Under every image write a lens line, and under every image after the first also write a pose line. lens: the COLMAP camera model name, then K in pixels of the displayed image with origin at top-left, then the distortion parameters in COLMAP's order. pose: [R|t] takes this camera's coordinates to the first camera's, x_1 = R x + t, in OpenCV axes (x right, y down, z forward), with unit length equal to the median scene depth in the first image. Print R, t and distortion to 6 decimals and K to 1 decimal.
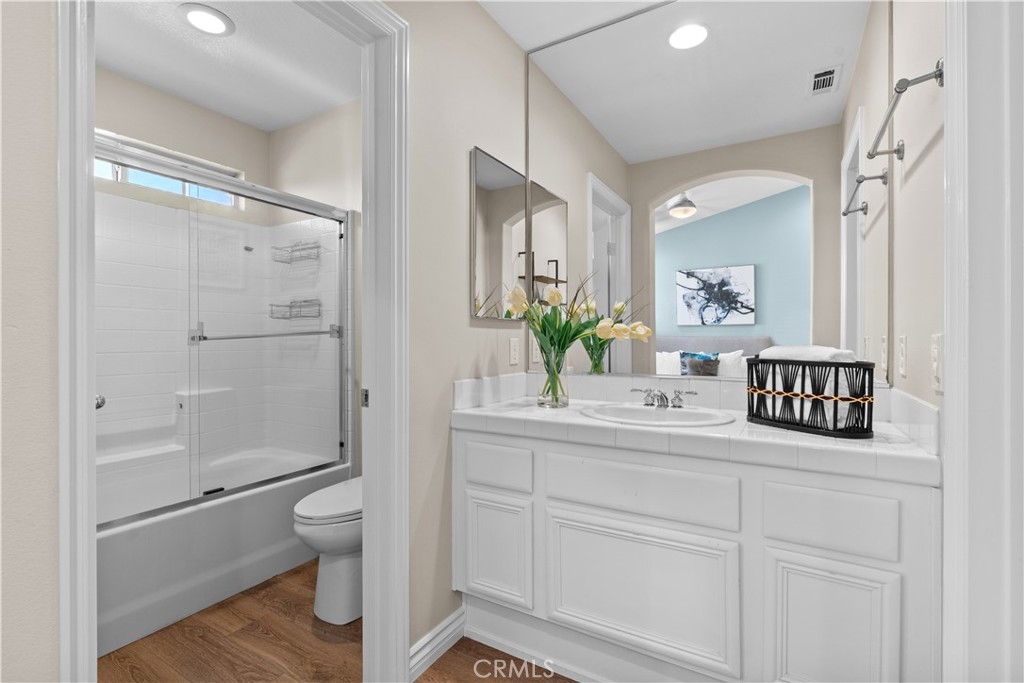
lens RADIAL K [[473.0, 0, 513.3], [0, 473.0, 345.2], [0, 0, 1]] dist [-0.007726, 0.002739]
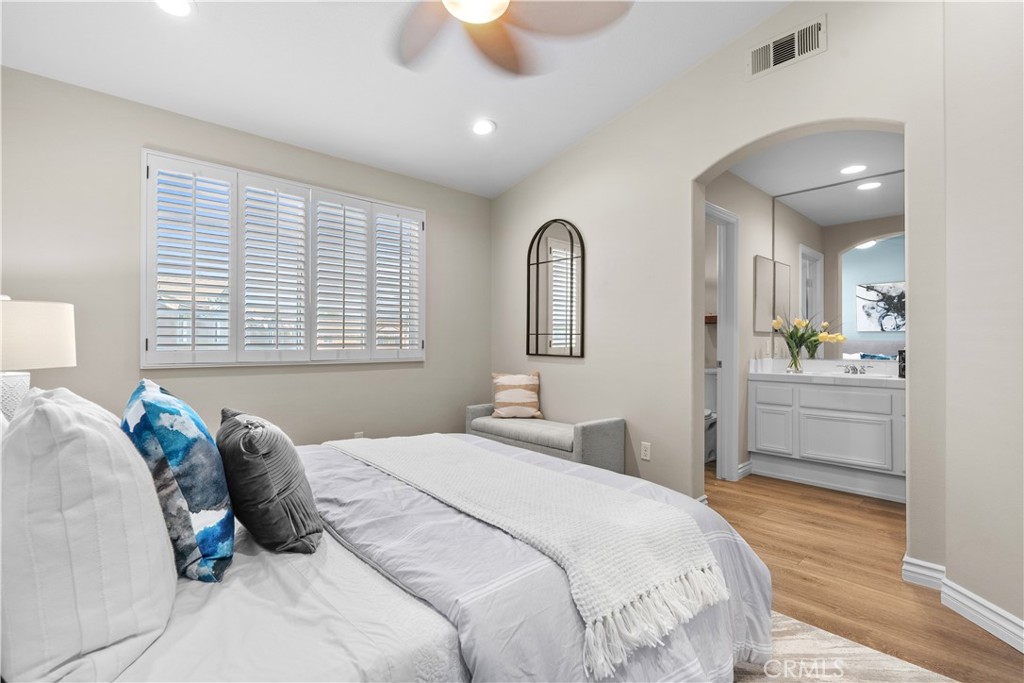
lens RADIAL K [[473.0, 0, 512.5], [0, 473.0, 341.9], [0, 0, 1]] dist [-0.007726, 0.002739]
pose [[0.957979, 0.006742, -0.286760, -0.154566], [-0.010449, 0.999880, -0.011398, 0.007692], [0.286649, 0.013915, 0.957935, -0.414919]]
